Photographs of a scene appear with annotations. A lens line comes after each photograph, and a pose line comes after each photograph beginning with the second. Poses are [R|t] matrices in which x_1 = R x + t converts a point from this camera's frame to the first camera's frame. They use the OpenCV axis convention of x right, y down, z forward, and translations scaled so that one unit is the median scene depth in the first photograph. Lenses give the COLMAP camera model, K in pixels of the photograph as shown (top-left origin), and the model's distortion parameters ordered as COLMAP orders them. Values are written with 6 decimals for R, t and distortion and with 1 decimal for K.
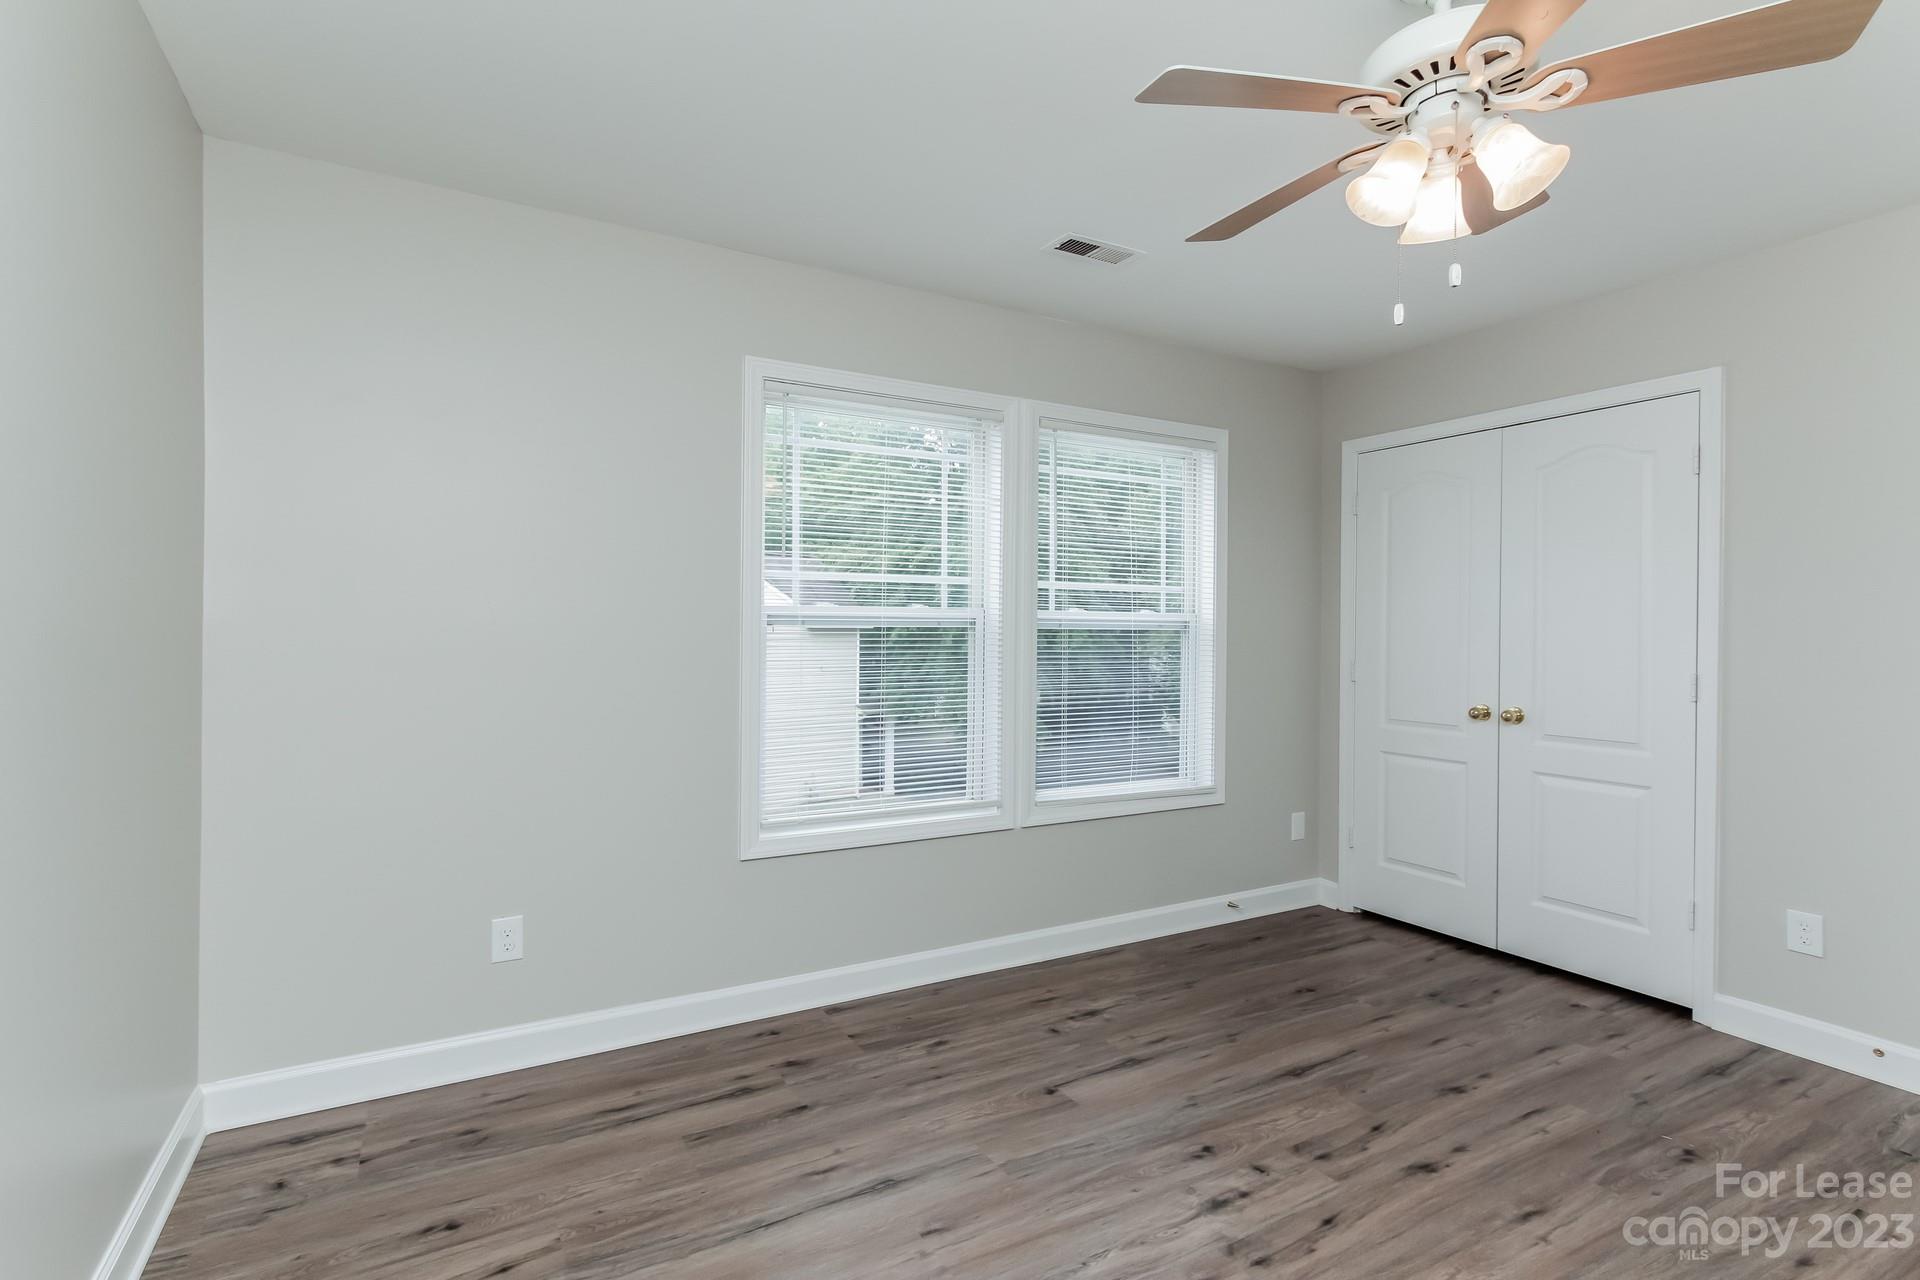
lens RADIAL K [[917.4, 0, 950.2], [0, 917.4, 636.1], [0, 0, 1]] dist [0.000303, 0.004143]
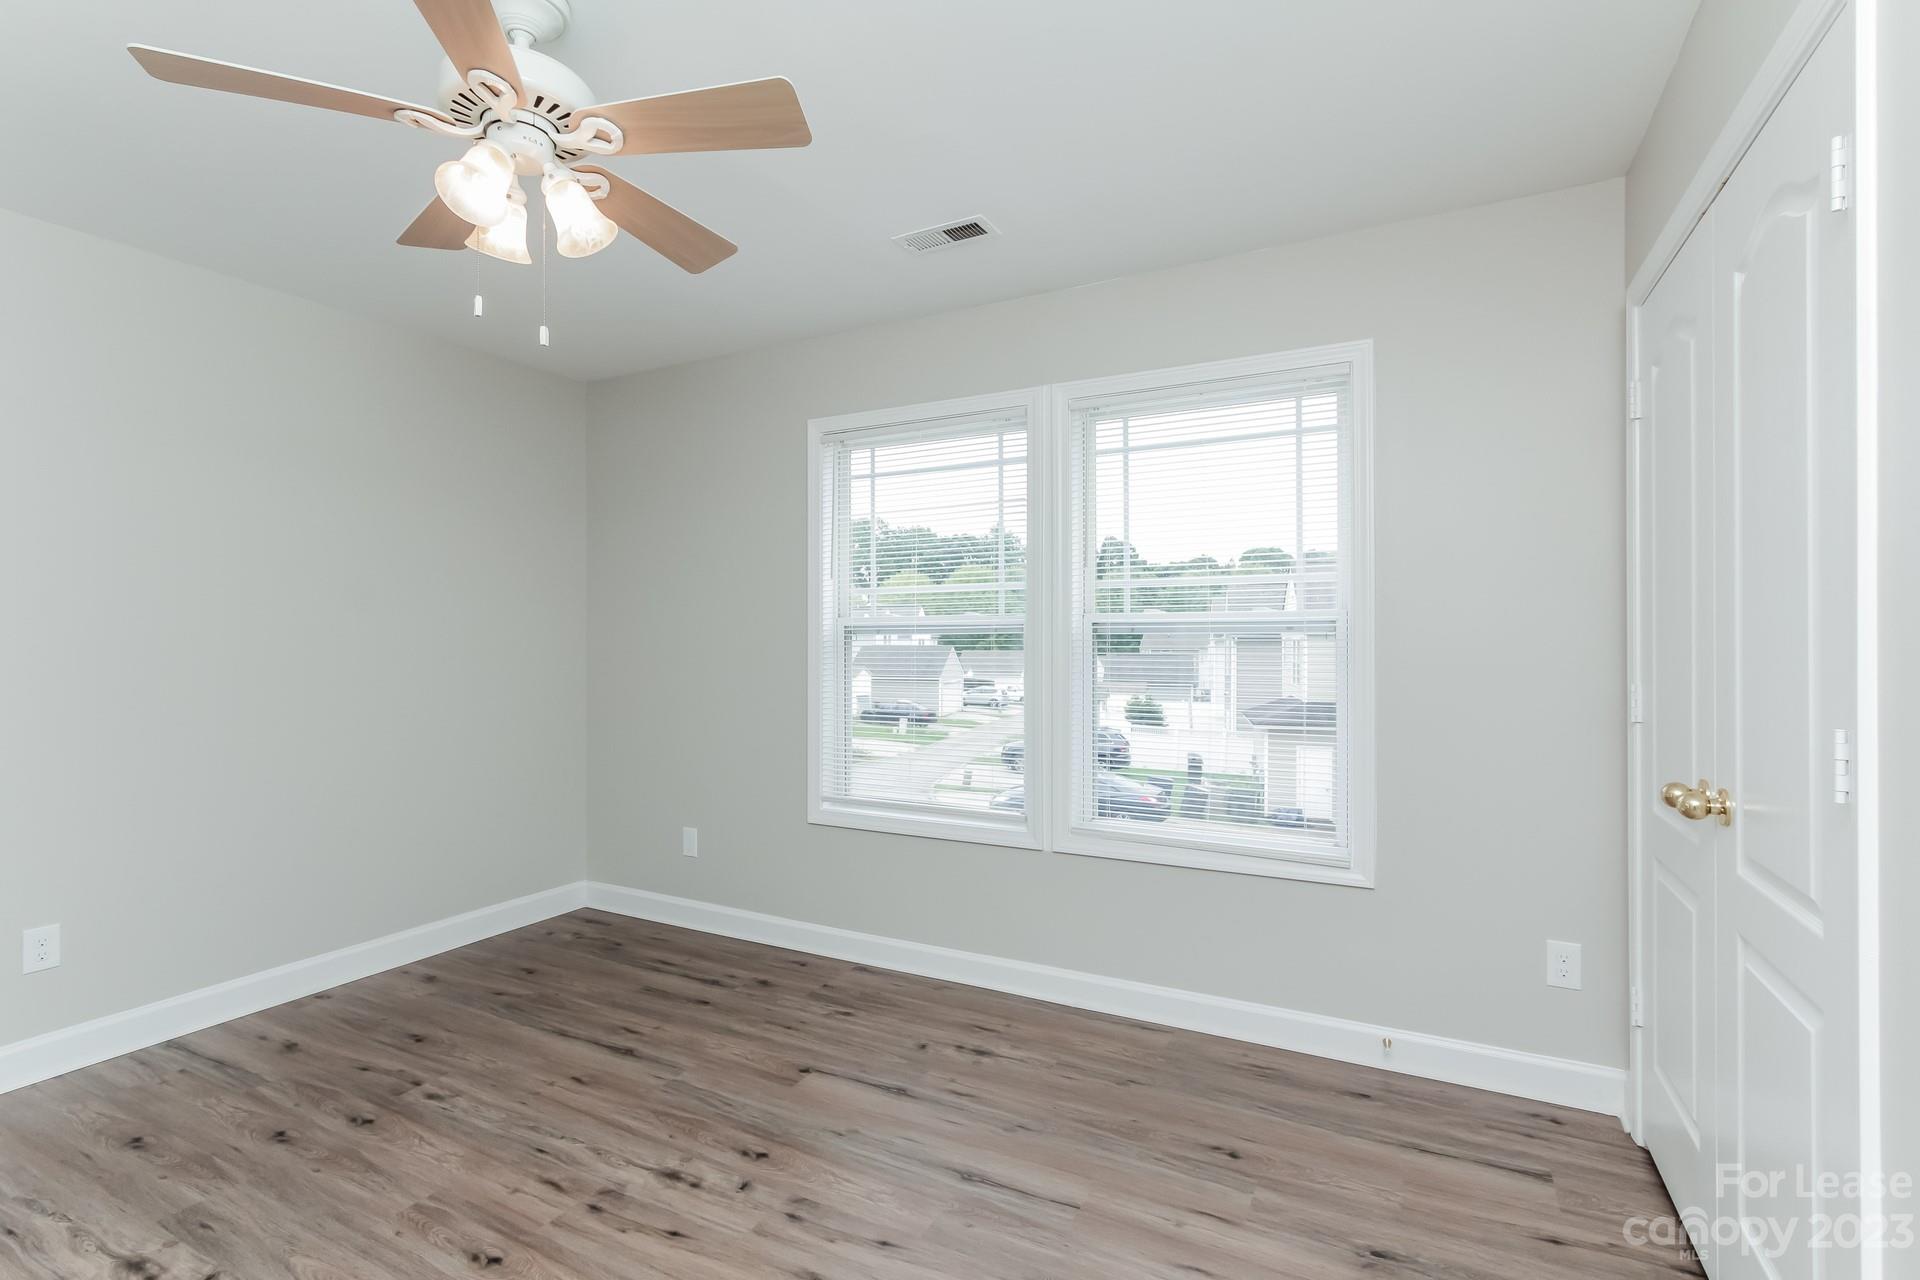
lens RADIAL K [[917.4, 0, 897.8], [0, 917.4, 633.6], [0, 0, 1]] dist [0.000303, 0.004143]
pose [[0.519758, -0.012509, -0.854222, 0.890464], [-0.000758, 0.999886, -0.015103, 0.006240], [0.854313, 0.008498, 0.519689, 0.442967]]
